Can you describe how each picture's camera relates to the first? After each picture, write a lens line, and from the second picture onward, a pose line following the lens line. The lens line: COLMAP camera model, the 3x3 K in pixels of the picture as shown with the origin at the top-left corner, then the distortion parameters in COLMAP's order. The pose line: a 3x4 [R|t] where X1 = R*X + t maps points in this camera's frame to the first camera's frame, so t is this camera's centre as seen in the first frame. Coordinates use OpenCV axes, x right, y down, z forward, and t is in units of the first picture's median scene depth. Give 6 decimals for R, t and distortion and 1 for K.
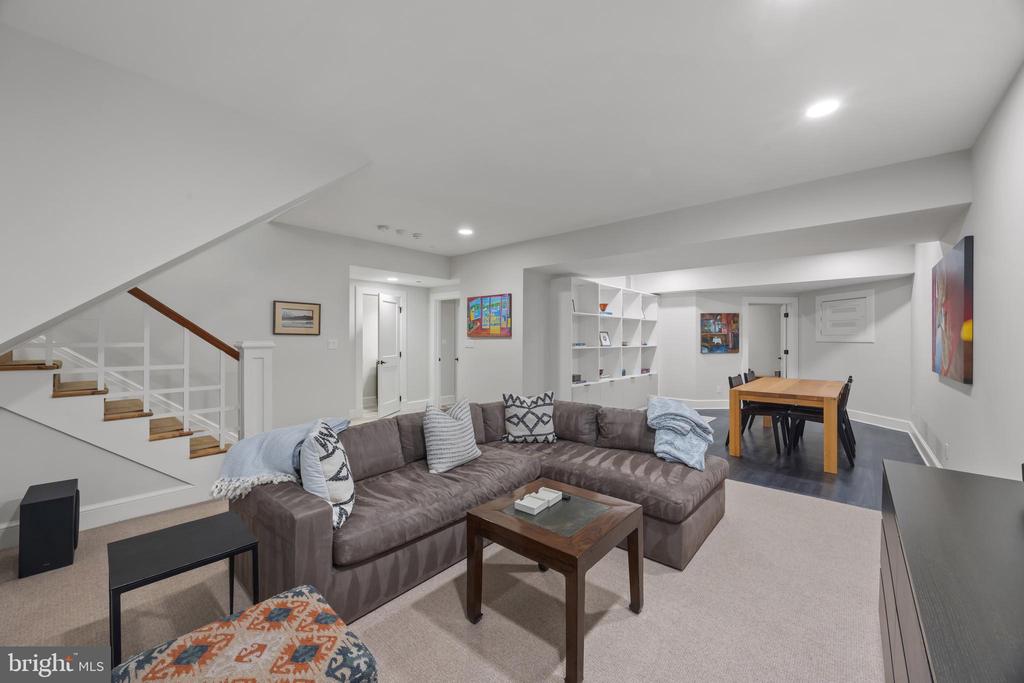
lens RADIAL K [[398.8, 0, 511.8], [0, 398.8, 342.1], [0, 0, 1]] dist [0.001789, 0.000231]
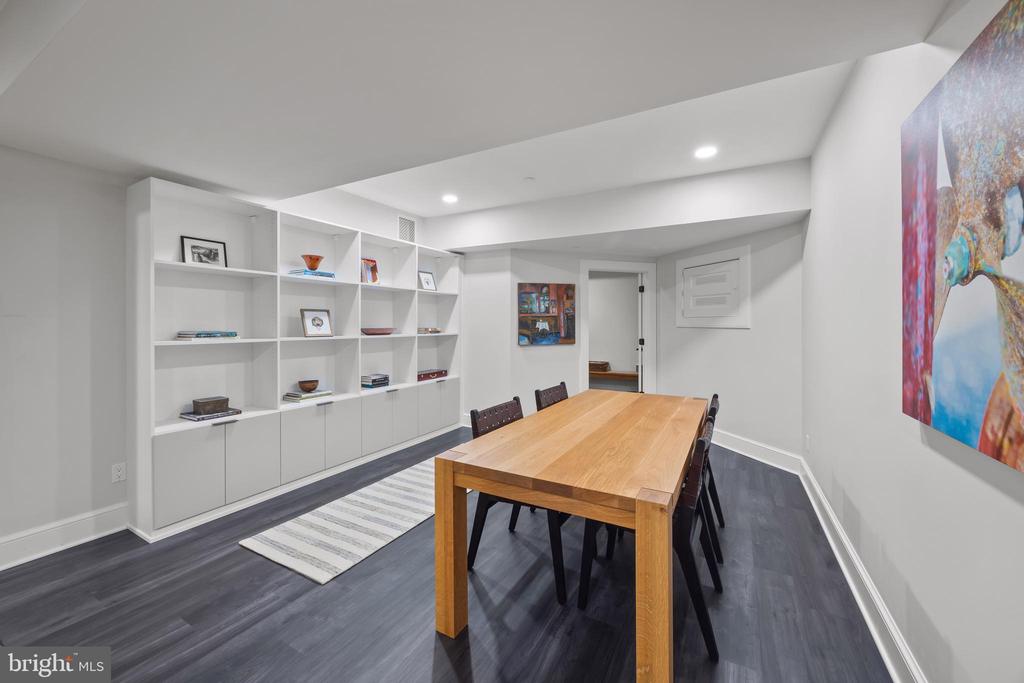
lens RADIAL K [[398.8, 0, 515.8], [0, 398.8, 324.2], [0, 0, 1]] dist [0.001789, 0.000231]
pose [[0.975952, -0.000095, 0.217984, 0.331614], [0.001359, 0.999983, -0.005648, -0.002491], [-0.217980, 0.005808, 0.975936, 0.378656]]
